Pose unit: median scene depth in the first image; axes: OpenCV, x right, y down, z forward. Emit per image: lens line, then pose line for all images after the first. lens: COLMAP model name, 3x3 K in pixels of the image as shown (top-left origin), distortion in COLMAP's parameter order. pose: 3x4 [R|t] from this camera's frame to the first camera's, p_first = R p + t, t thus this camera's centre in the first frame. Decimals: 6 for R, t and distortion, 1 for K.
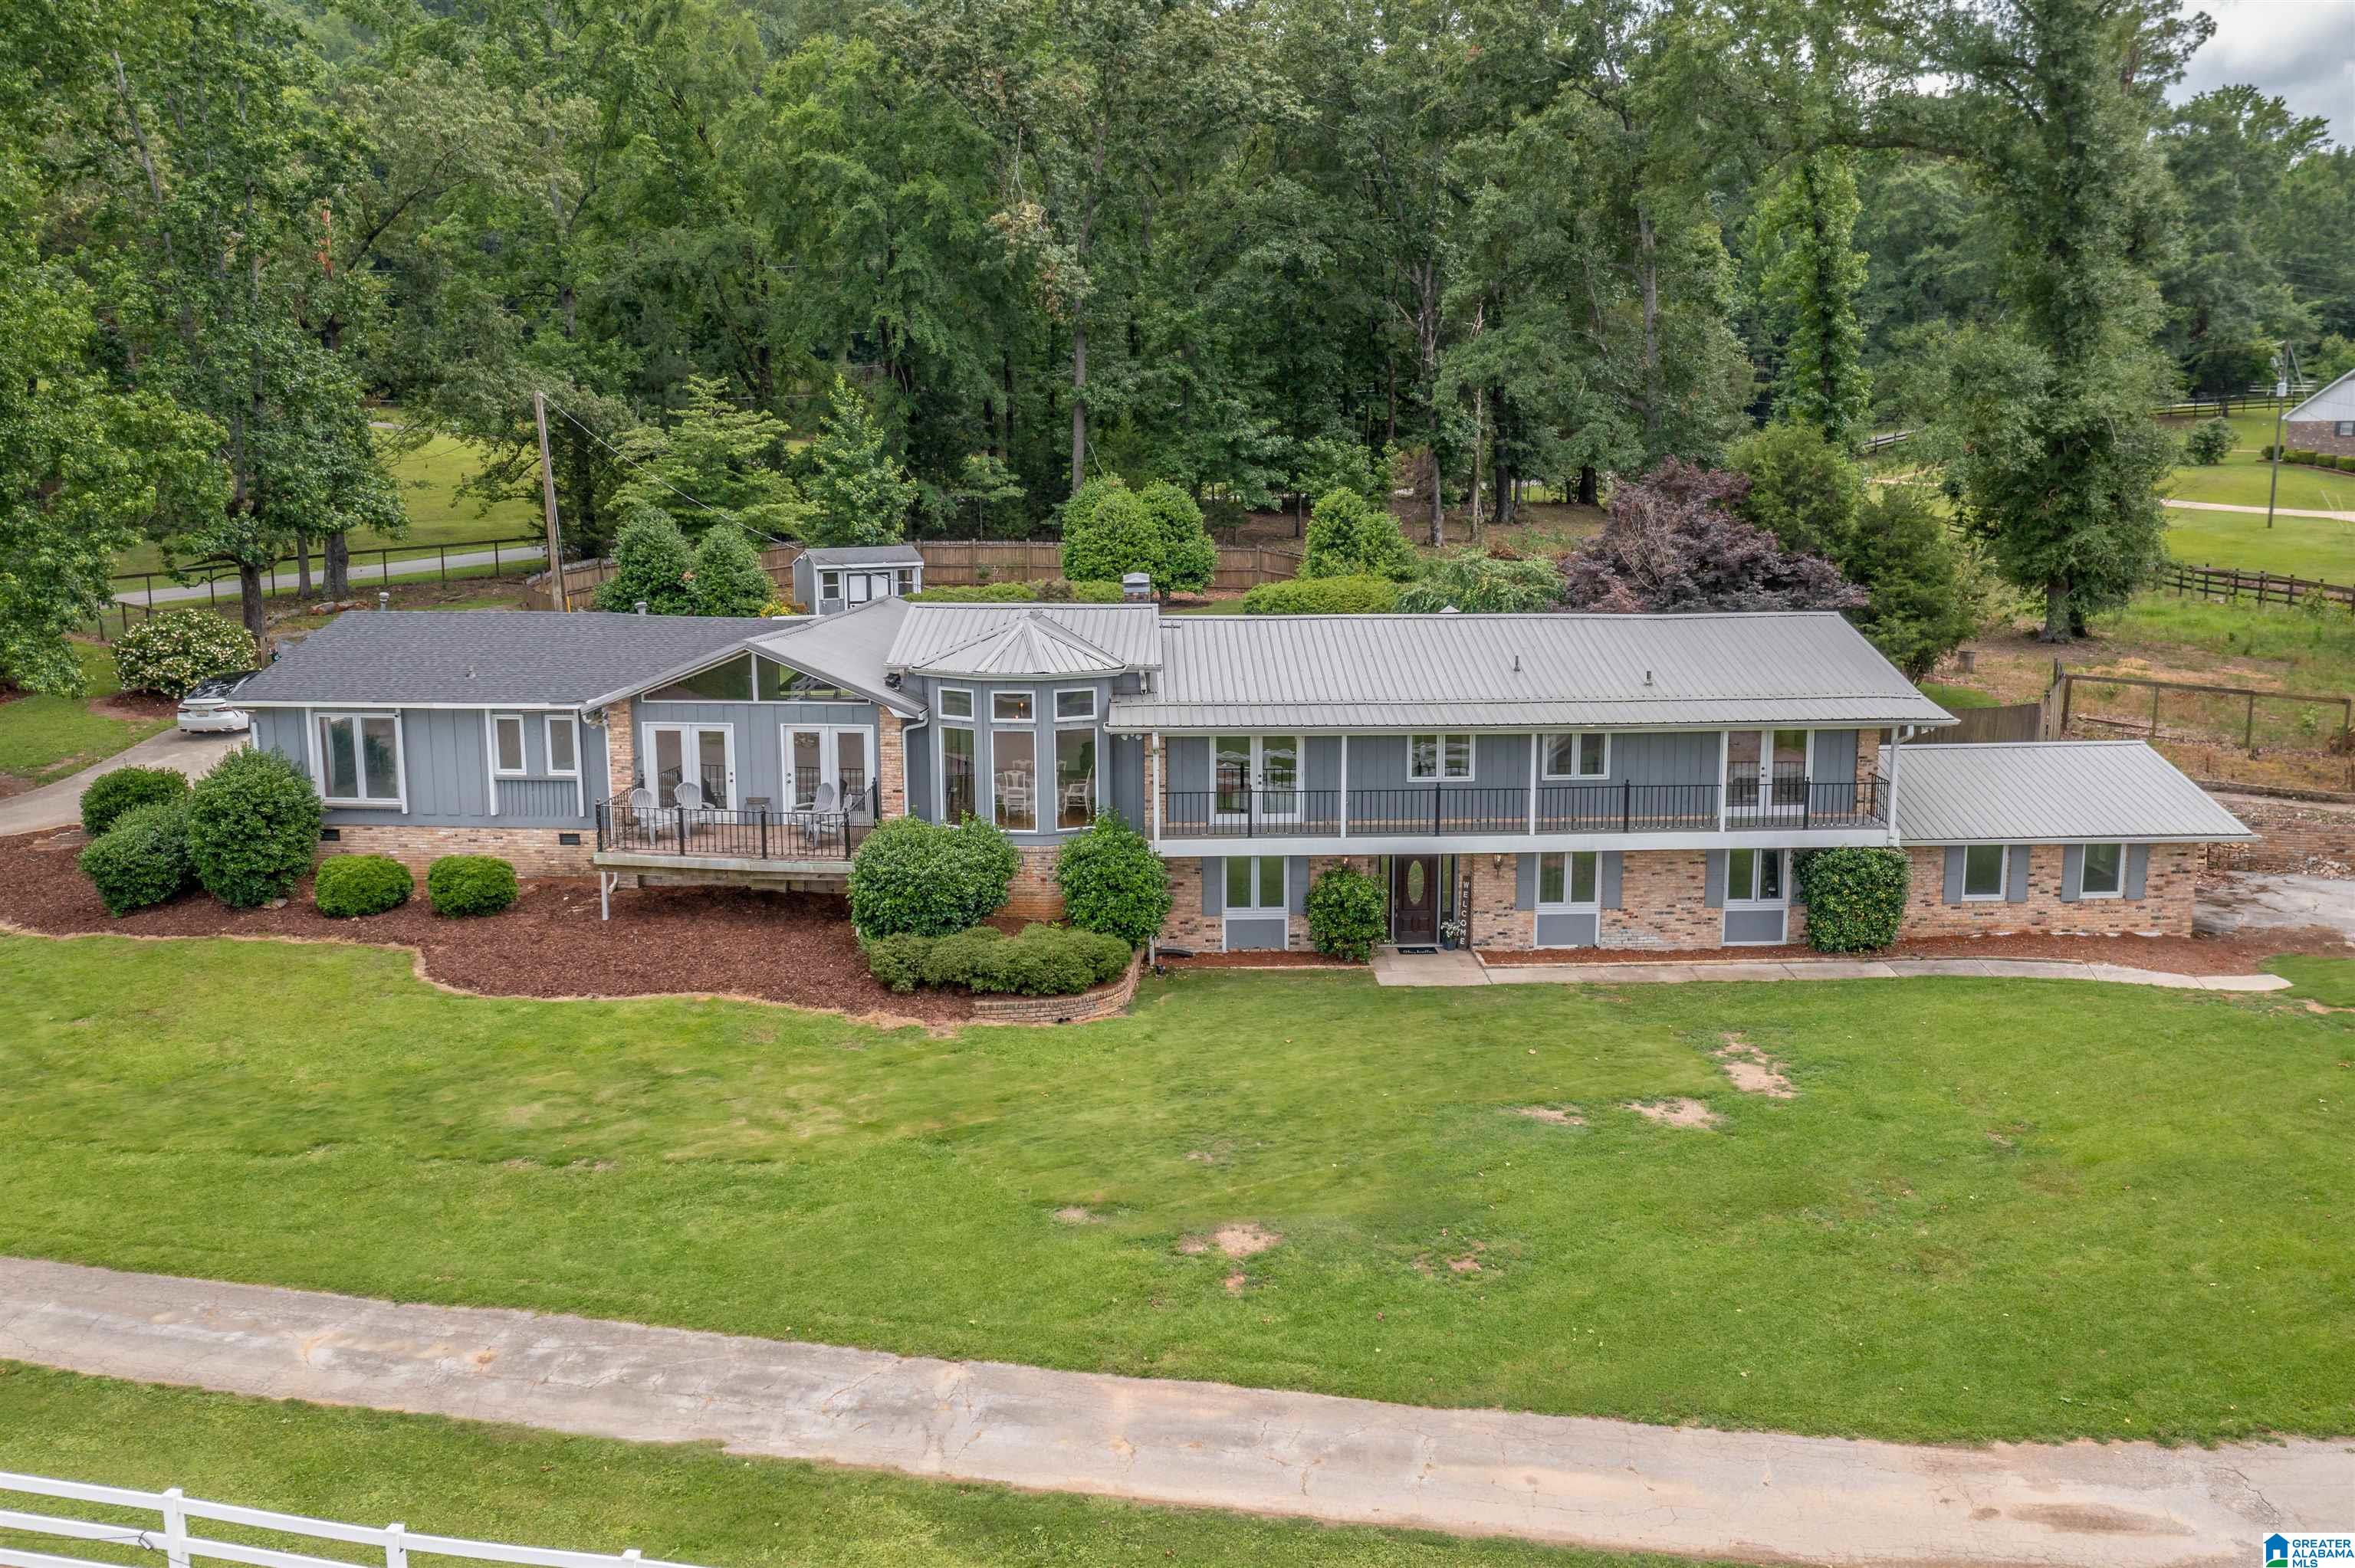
lens RADIAL K [[1933.1, 0, 1177.5], [0, 1933.1, 784.0], [0, 0, 1]] dist [-0.013647, 0.000660]
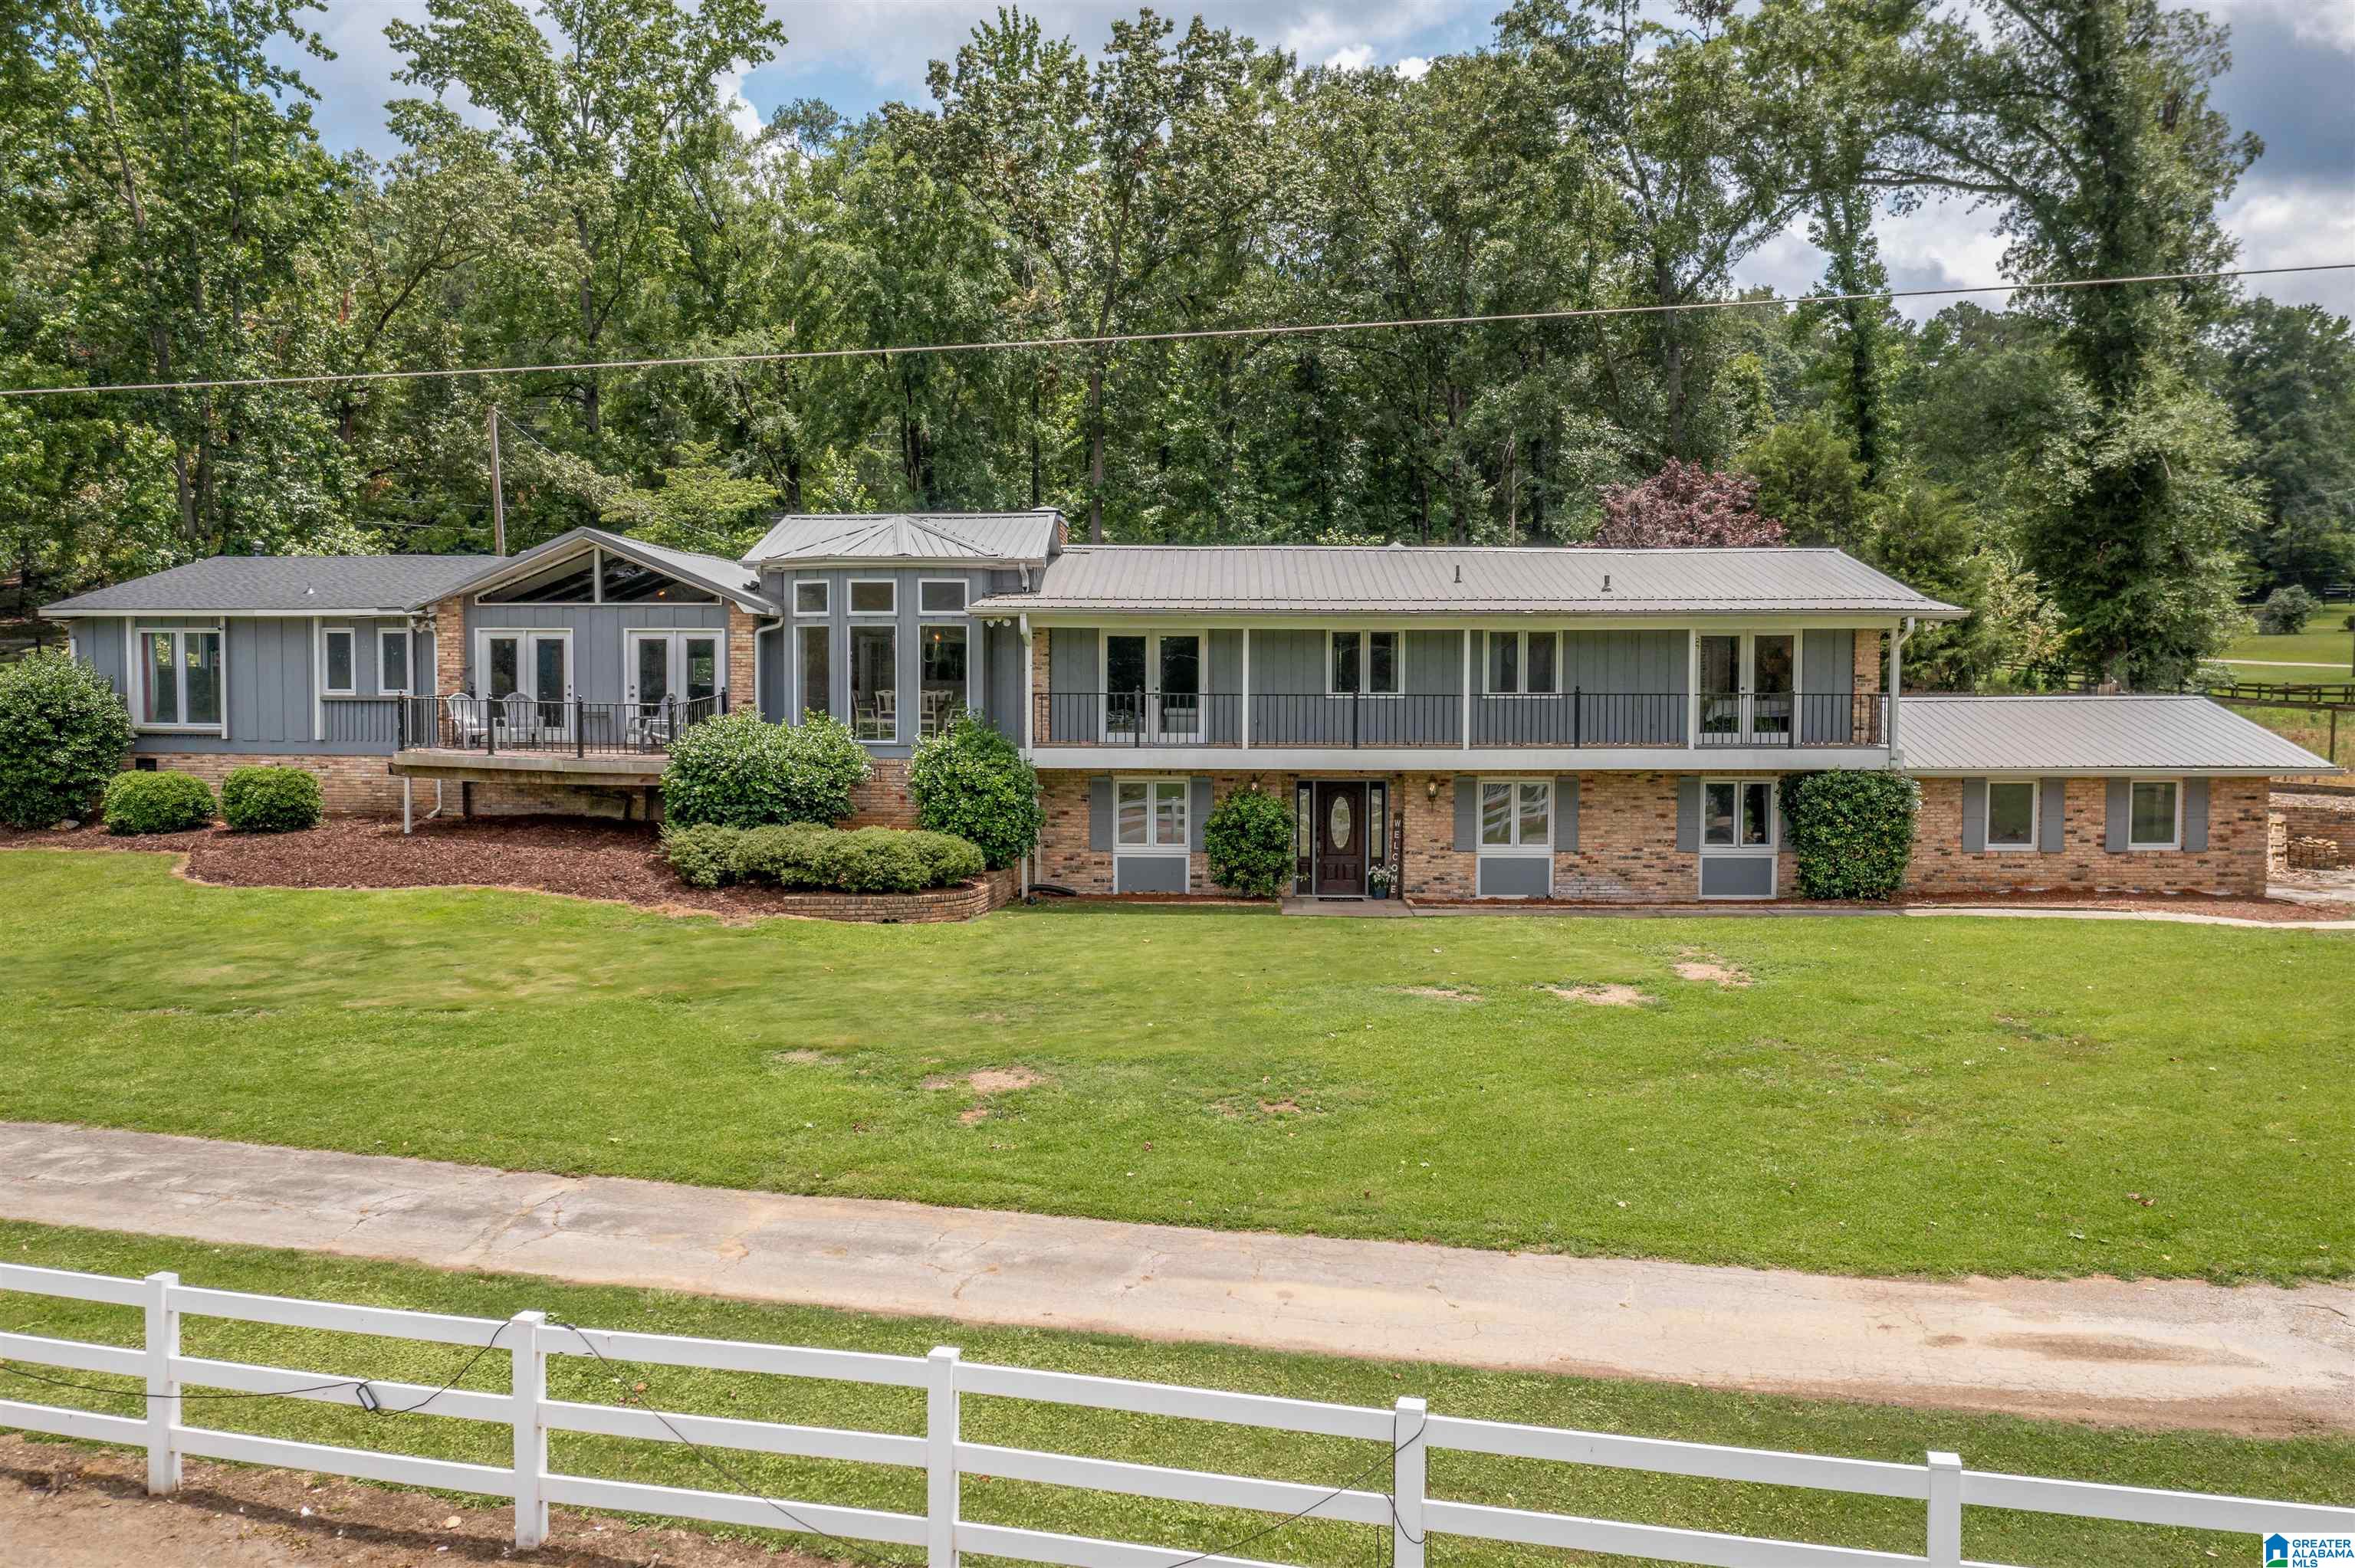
lens RADIAL K [[1871.1, 0, 1177.5], [0, 1871.1, 784.0], [0, 0, 1]] dist [-0.013404, 0.008108]
pose [[0.998402, 0.012535, -0.055099, 0.101422], [-0.019468, 0.991692, -0.127154, 0.149576], [0.053047, 0.128023, 0.990351, 0.172270]]
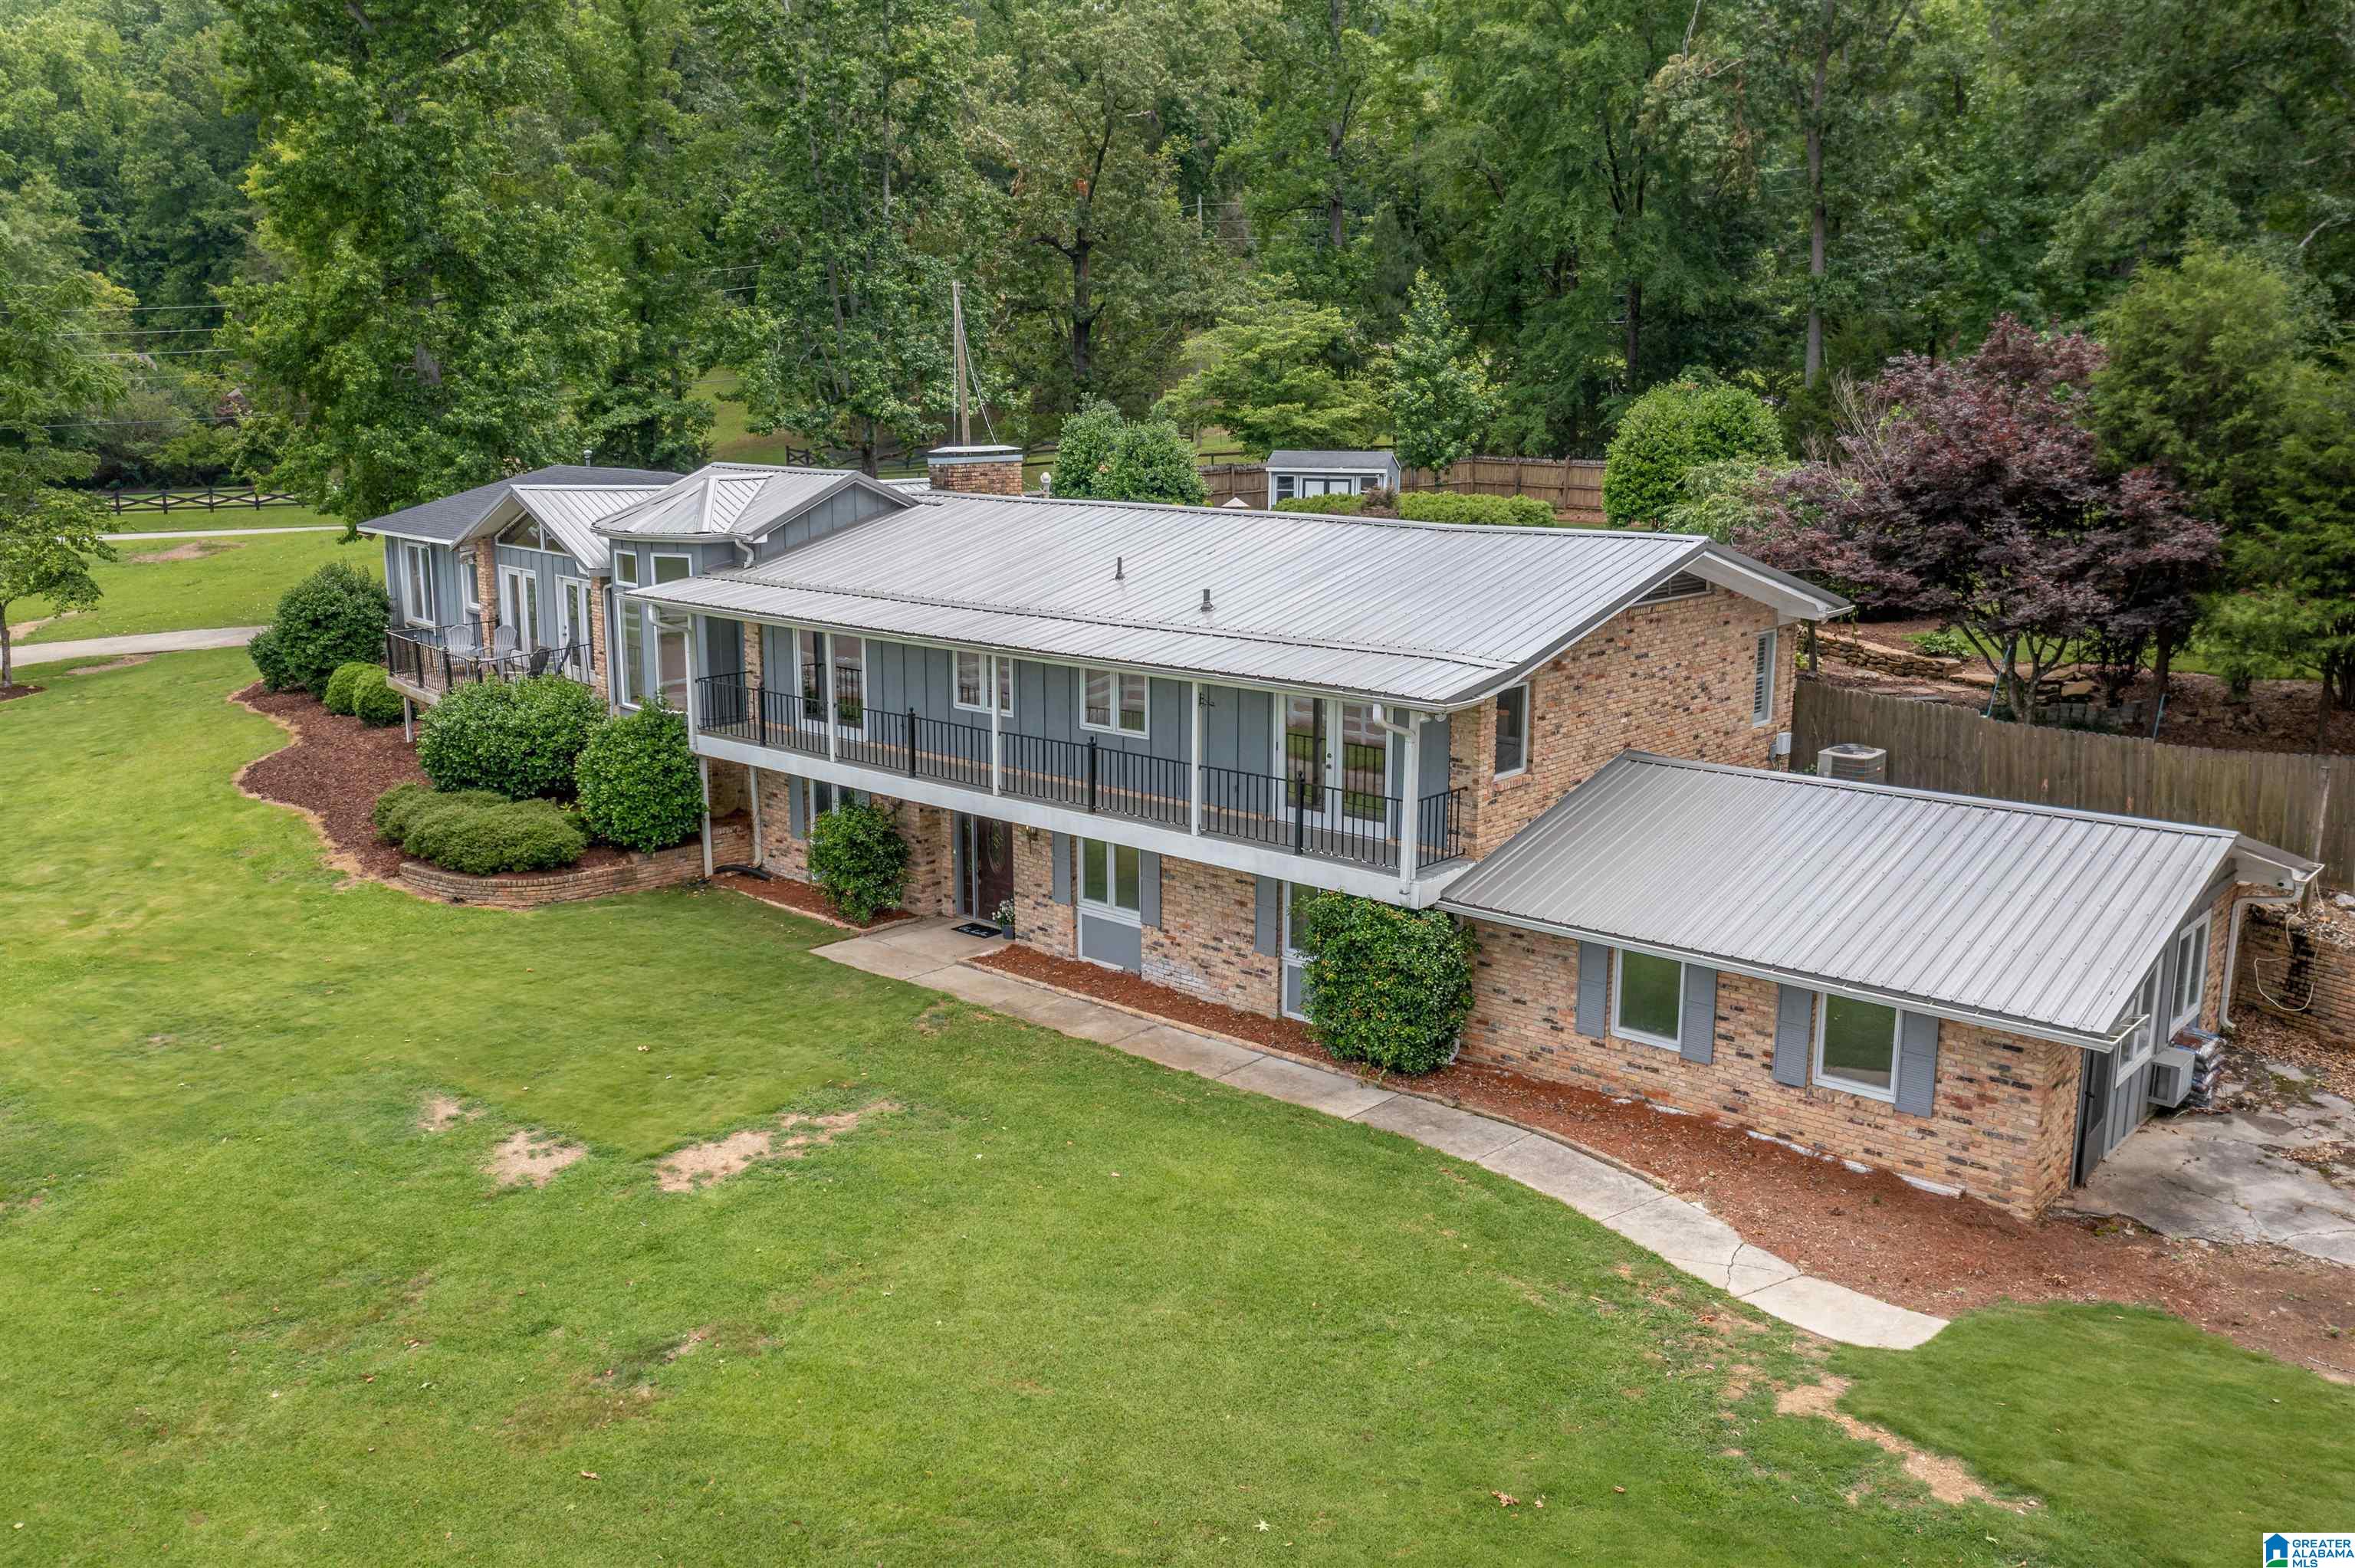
lens RADIAL K [[1880.6, 0, 1159.0], [0, 1880.6, 786.2], [0, 0, 1]] dist [-0.010095, -0.005196]
pose [[0.729600, 0.149473, -0.667339, 0.701620], [-0.132662, 0.988220, 0.076307, -0.039340], [0.670883, 0.032857, 0.740835, 0.514883]]
